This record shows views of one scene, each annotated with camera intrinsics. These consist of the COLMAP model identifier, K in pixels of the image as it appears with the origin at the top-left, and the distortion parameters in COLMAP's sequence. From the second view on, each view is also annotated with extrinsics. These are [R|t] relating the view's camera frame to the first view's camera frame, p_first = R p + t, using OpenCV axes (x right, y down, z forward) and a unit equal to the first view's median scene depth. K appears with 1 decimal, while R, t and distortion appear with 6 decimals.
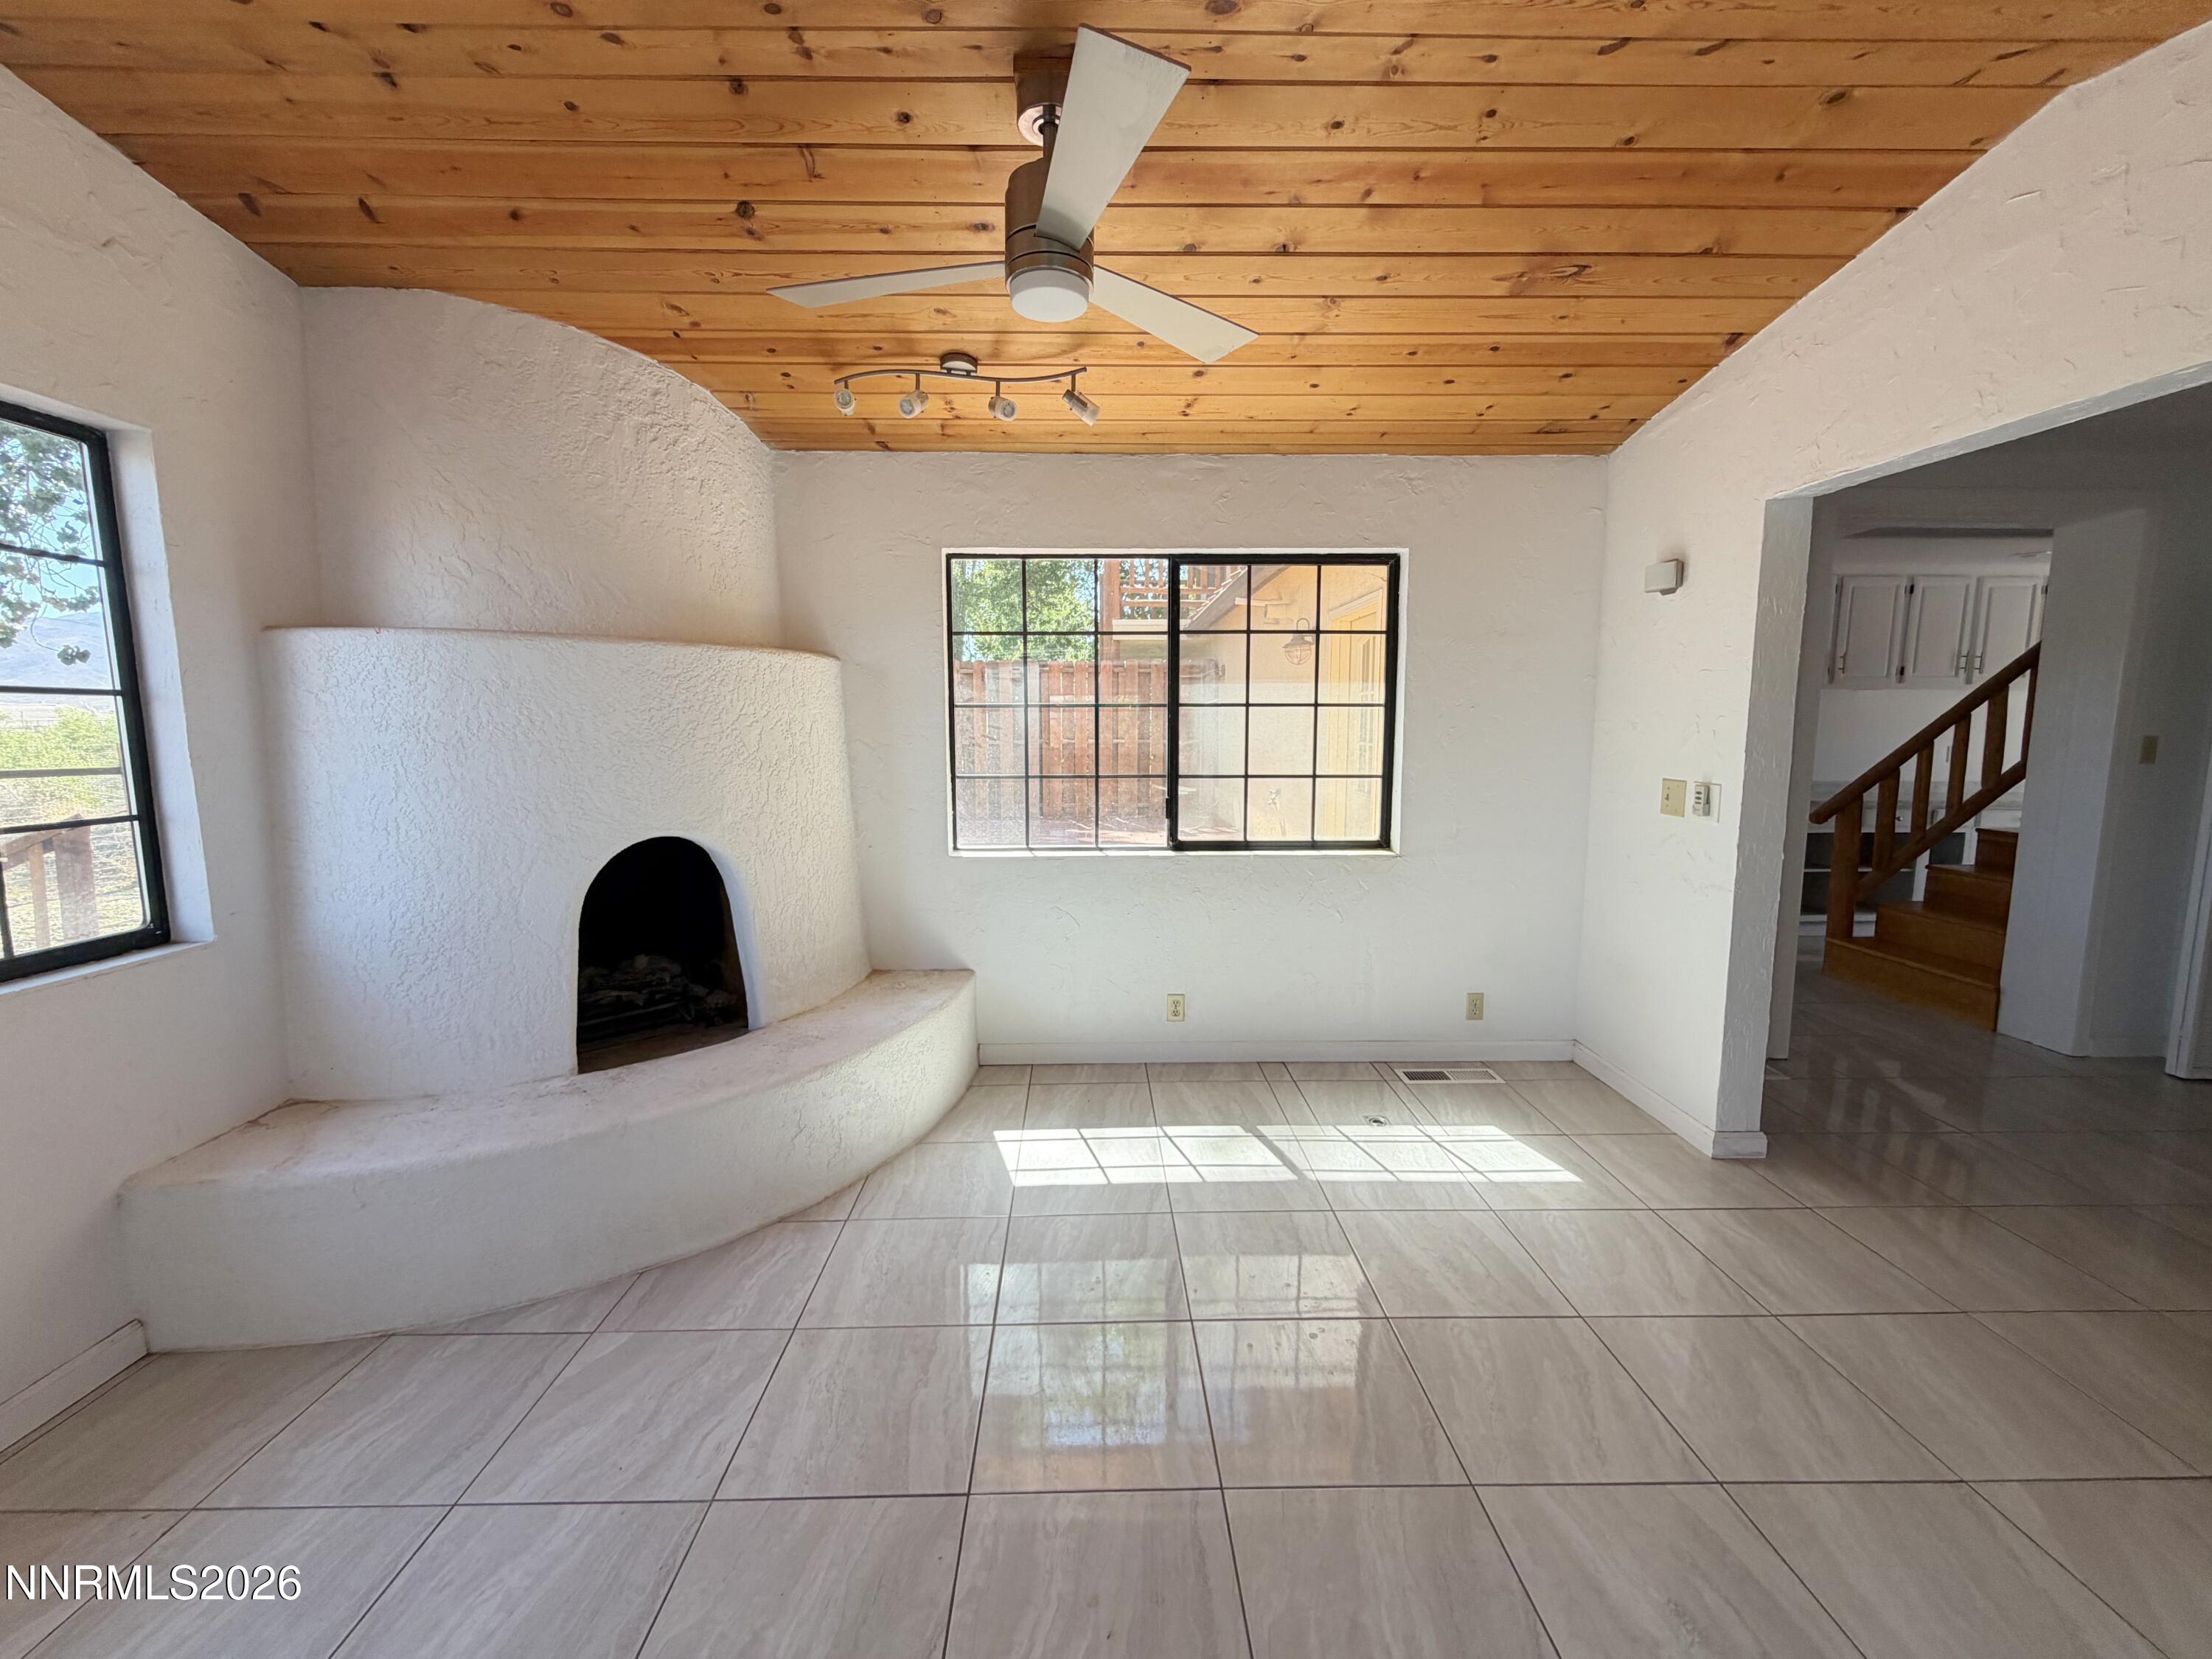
lens RADIAL K [[924.8, 0, 1111.1], [0, 924.8, 828.9], [0, 0, 1]] dist [-0.000817, 0.001109]
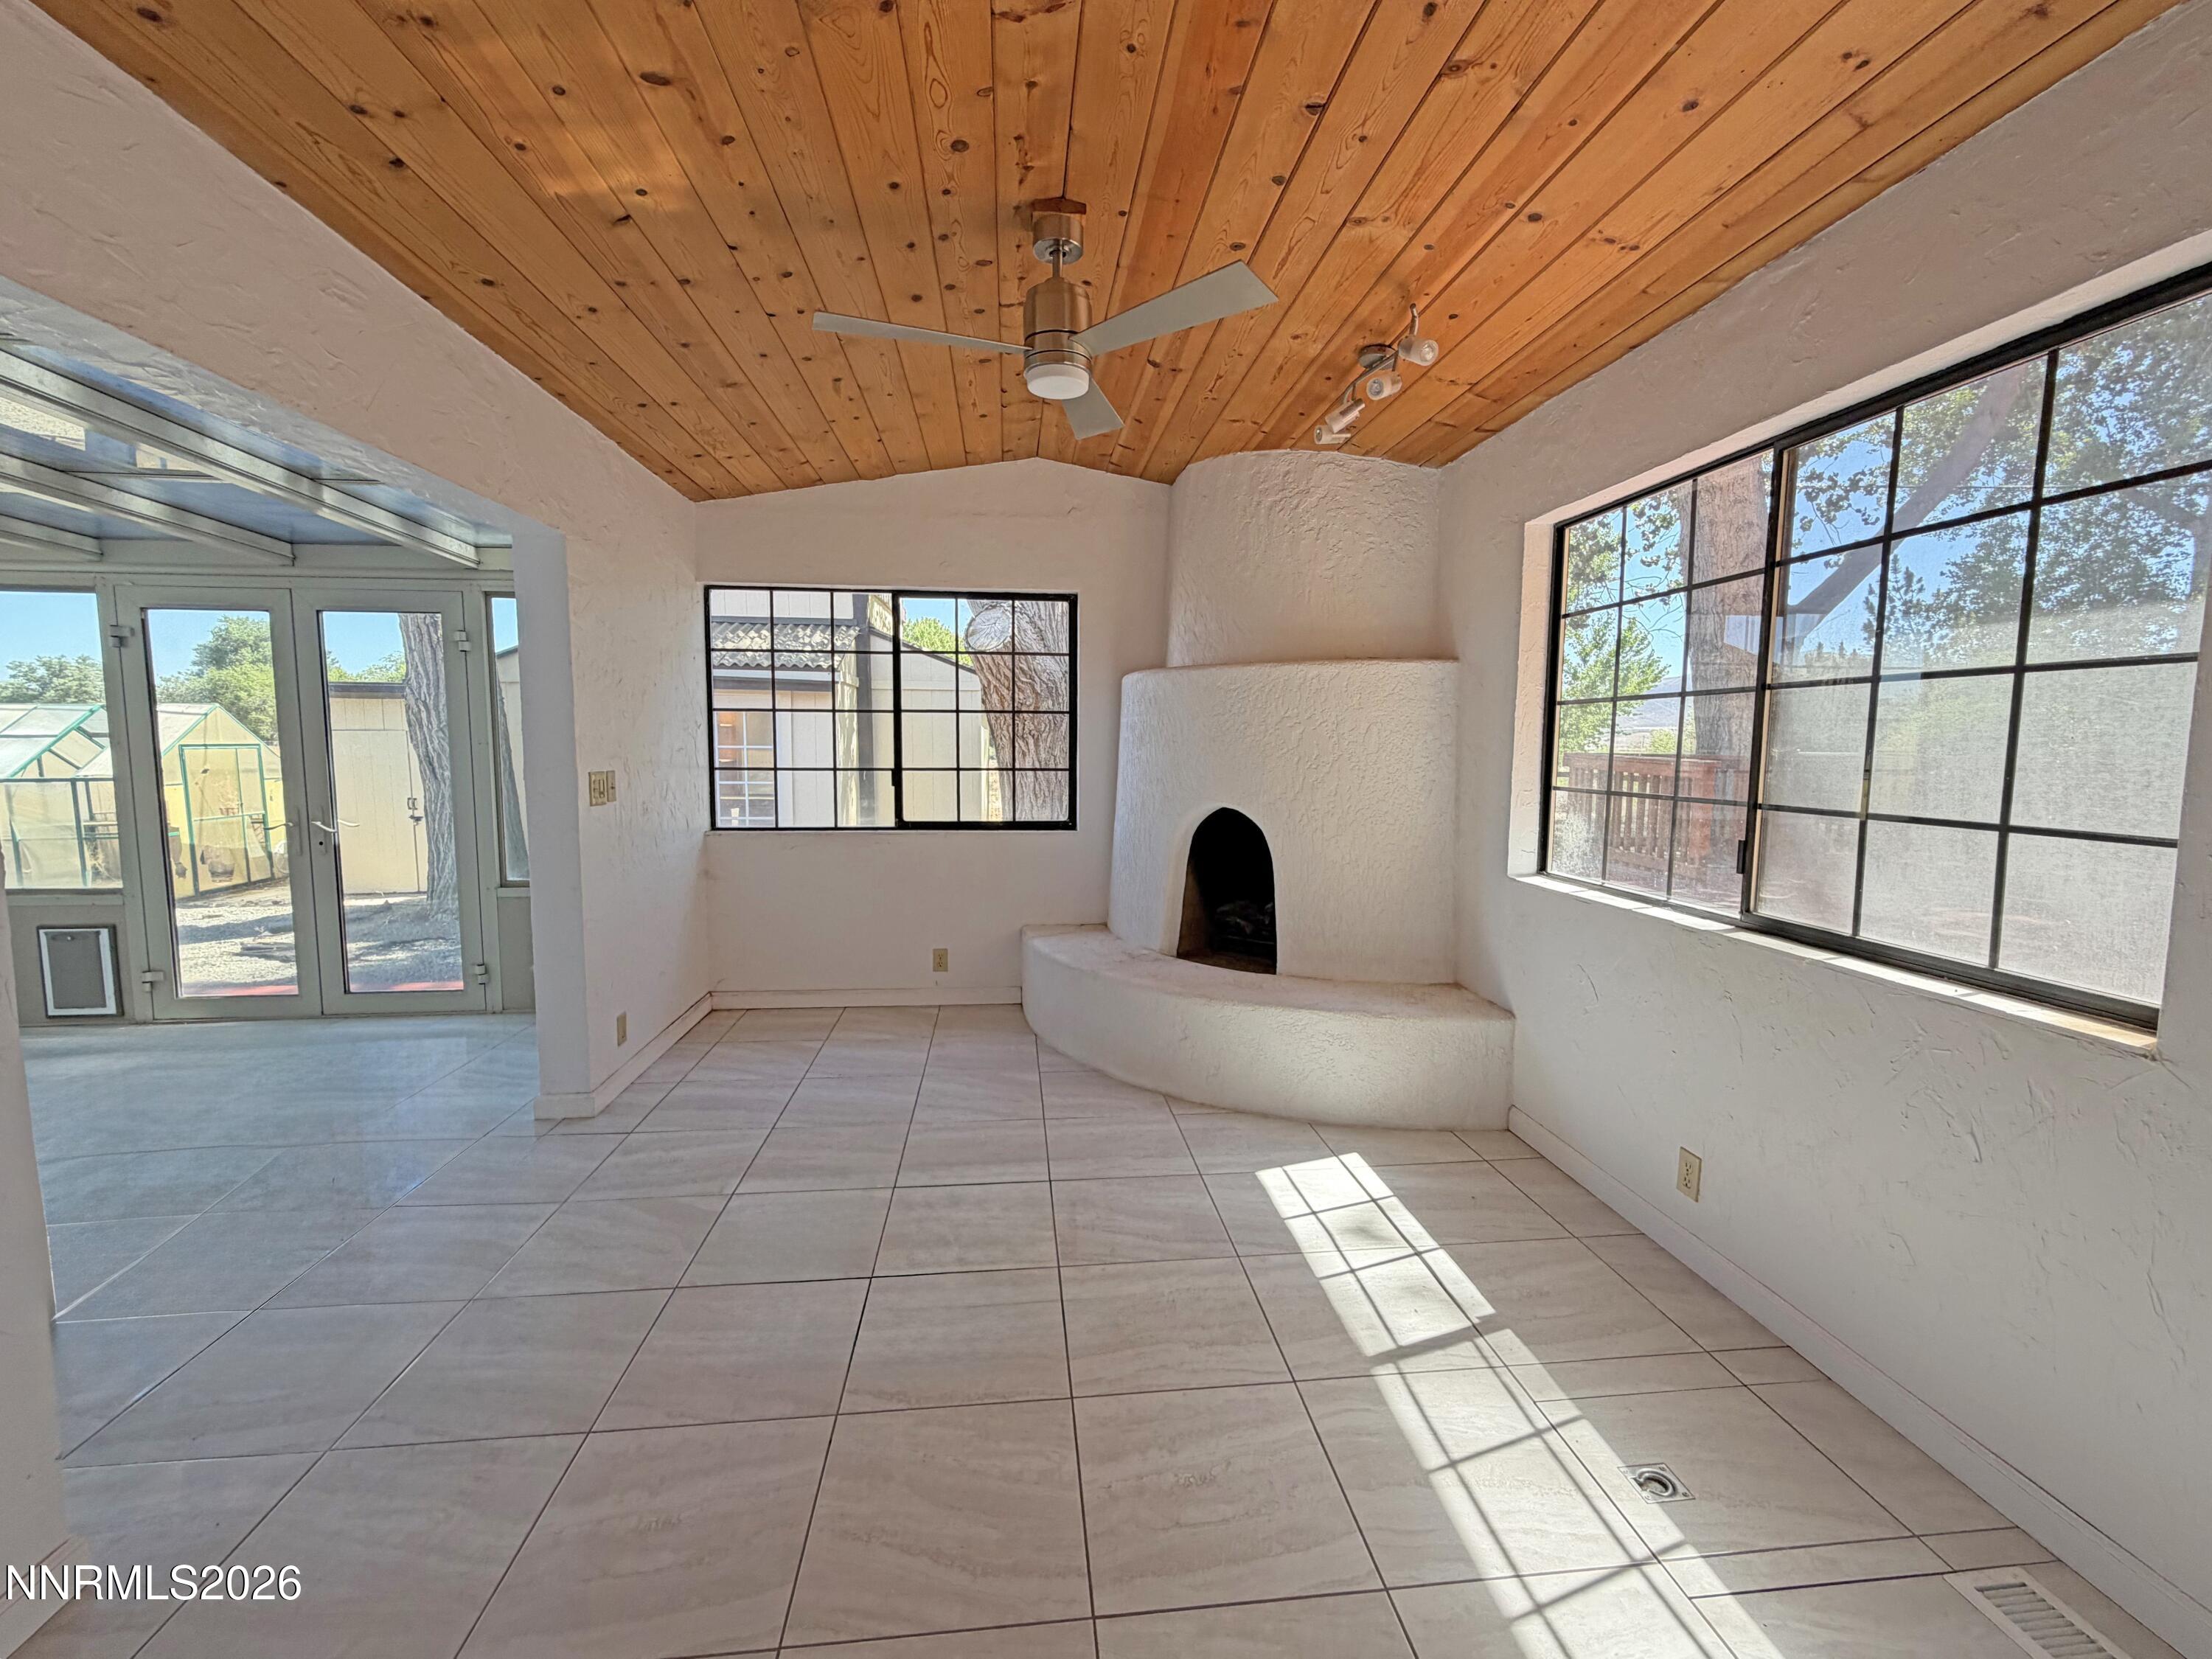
lens RADIAL K [[924.8, 0, 1069.5], [0, 924.8, 832.8], [0, 0, 1]] dist [-0.000817, 0.001109]
pose [[0.036643, 0.099484, -0.994364, 0.795391], [-0.123667, 0.987836, 0.094273, -0.050047], [0.991647, 0.119516, 0.048500, 0.645632]]
